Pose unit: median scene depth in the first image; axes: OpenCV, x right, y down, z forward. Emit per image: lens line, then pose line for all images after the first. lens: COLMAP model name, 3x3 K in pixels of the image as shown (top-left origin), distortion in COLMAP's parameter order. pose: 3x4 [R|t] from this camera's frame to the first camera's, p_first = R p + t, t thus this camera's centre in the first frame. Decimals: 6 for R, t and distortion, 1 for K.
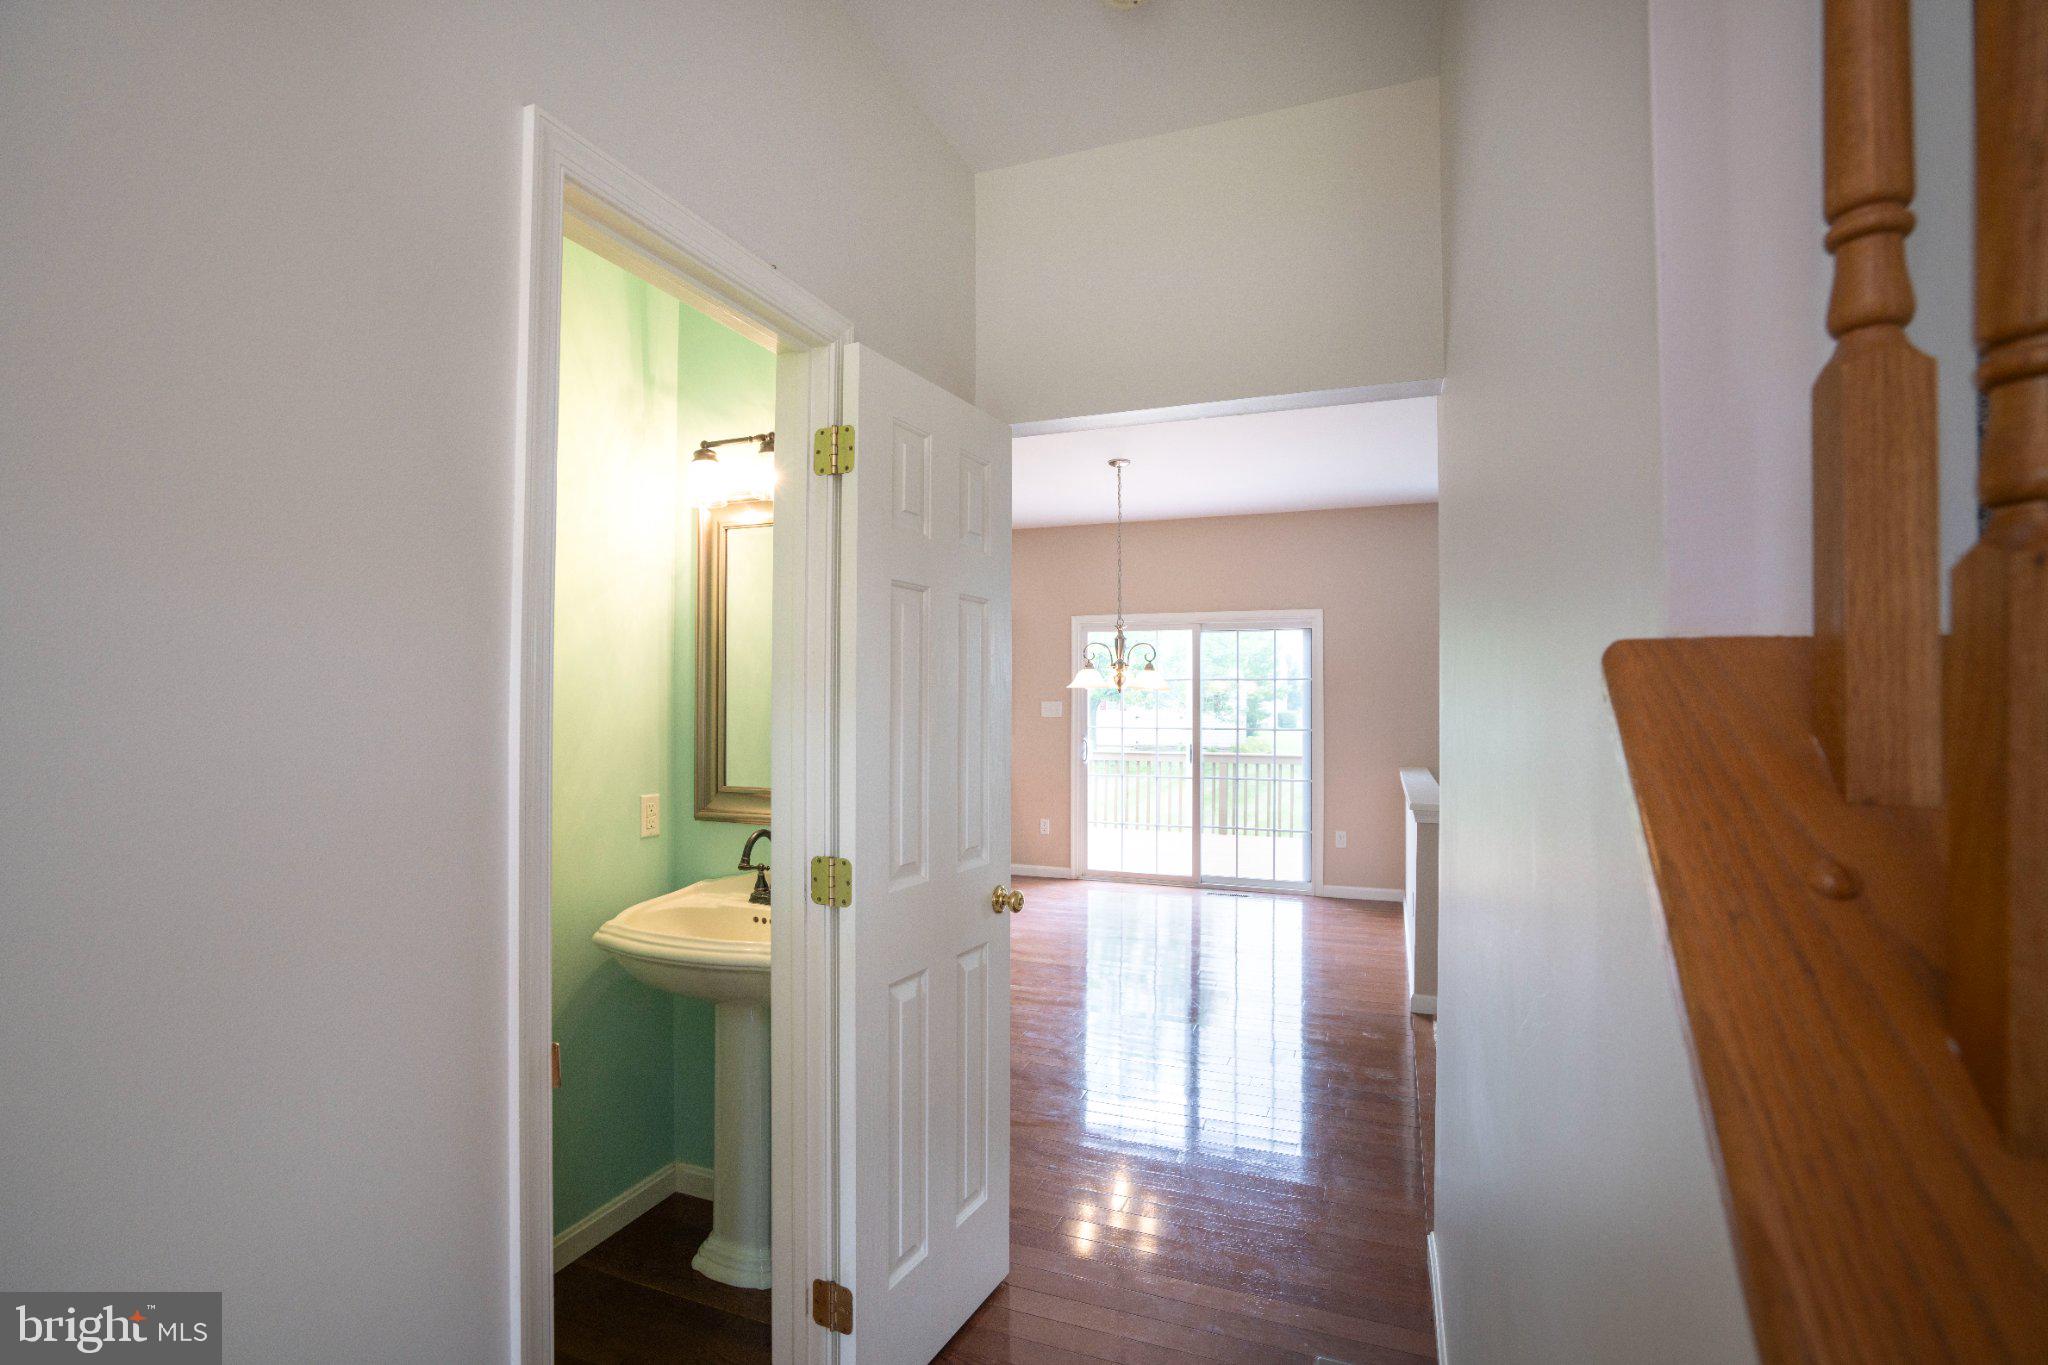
lens RADIAL K [[984.9, 0, 1021.0], [0, 984.9, 686.7], [0, 0, 1]] dist [-0.042697, 0.026334]
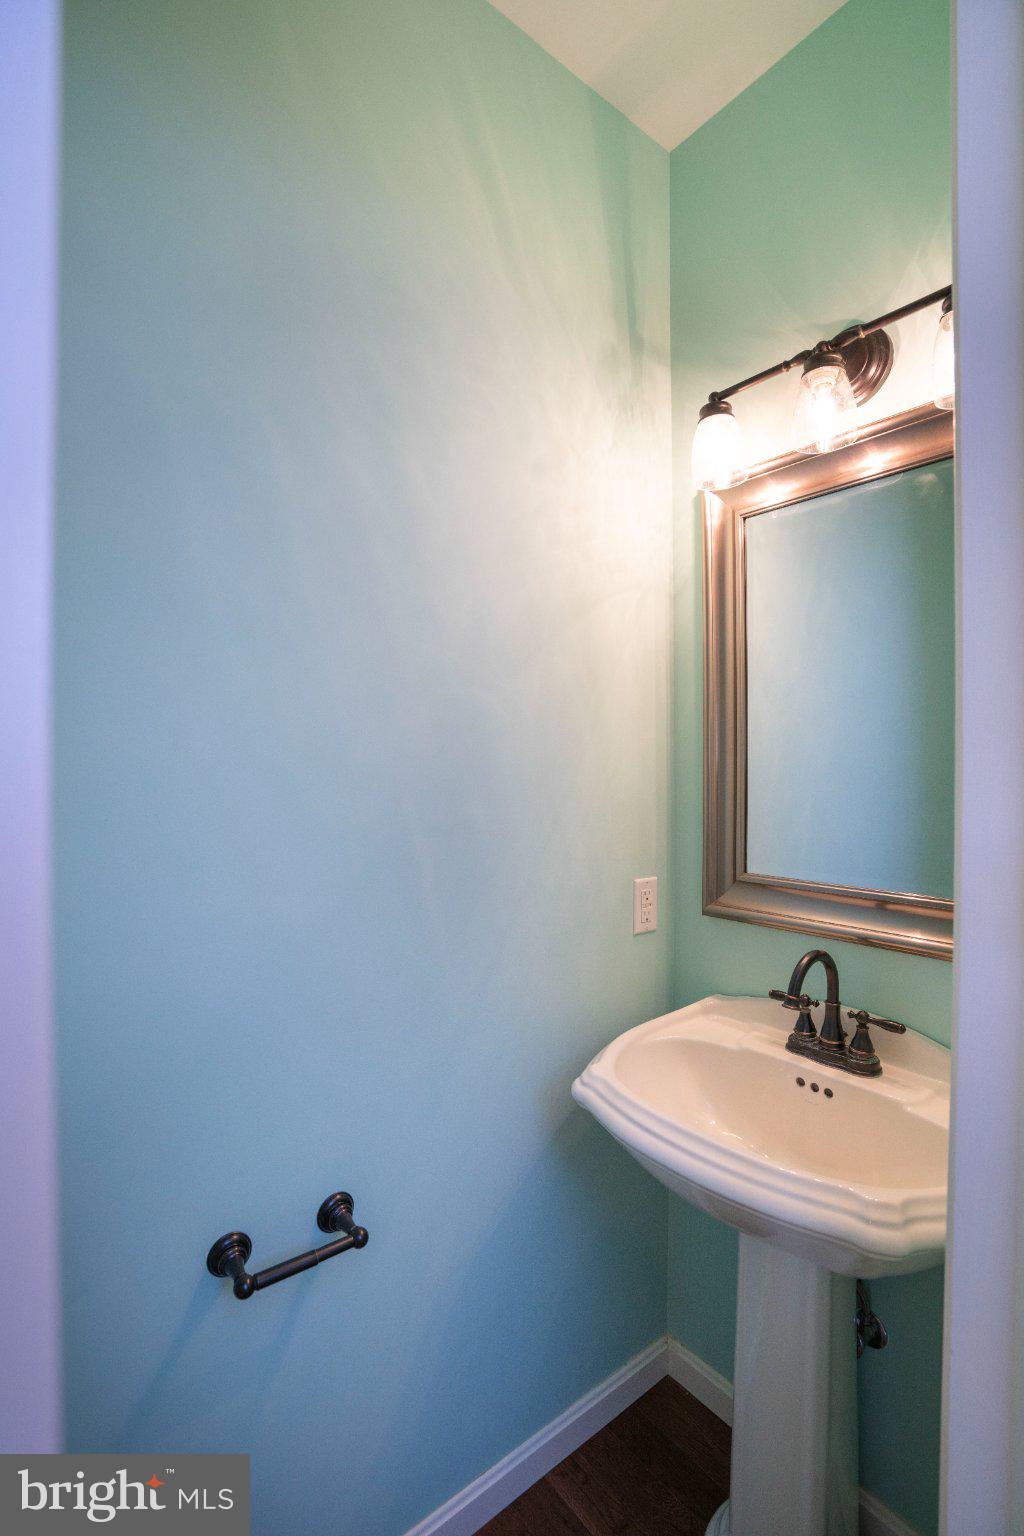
lens RADIAL K [[738.6, 0, 512.0], [0, 738.6, 768.0], [0, 0, 1]] dist [-0.042697, 0.026334]
pose [[0.867814, -0.000883, -0.496889, -0.181940], [0.010271, 0.999817, 0.016160, 0.012923], [0.496783, -0.019128, 0.867664, 0.446887]]
